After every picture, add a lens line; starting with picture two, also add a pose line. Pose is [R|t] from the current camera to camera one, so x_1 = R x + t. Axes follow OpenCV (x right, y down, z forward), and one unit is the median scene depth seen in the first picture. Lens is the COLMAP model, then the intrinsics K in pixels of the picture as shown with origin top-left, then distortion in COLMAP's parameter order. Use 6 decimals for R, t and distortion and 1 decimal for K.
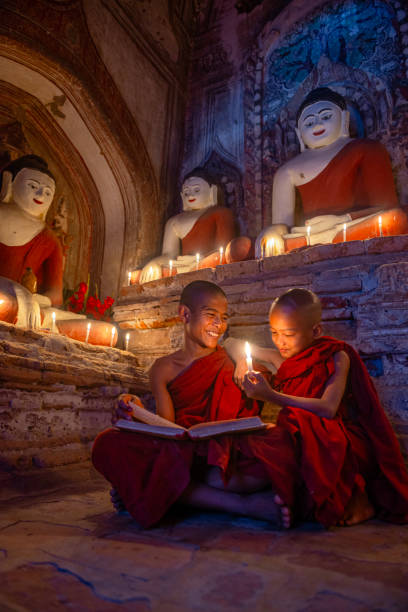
lens RADIAL K [[411.8, 0, 204.0], [0, 411.8, 306.0], [0, 0, 1]] dist [-0.002093, -0.000879]
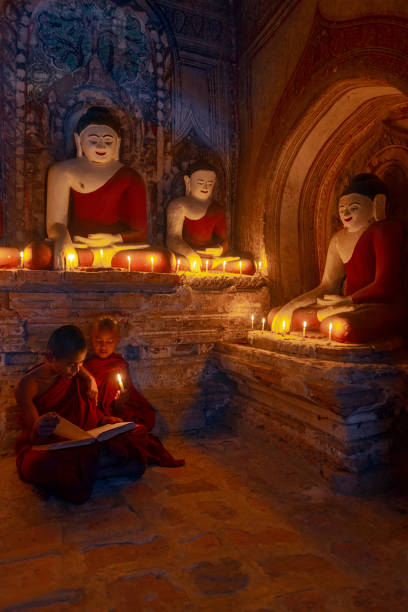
lens RADIAL K [[411.8, 0, 204.0], [0, 411.8, 306.0], [0, 0, 1]] dist [-0.002093, -0.000879]
pose [[0.646546, -0.037185, 0.761968, -0.417294], [-0.185968, 0.960997, 0.204695, -0.272970], [-0.739861, -0.274046, 0.614414, -0.069567]]
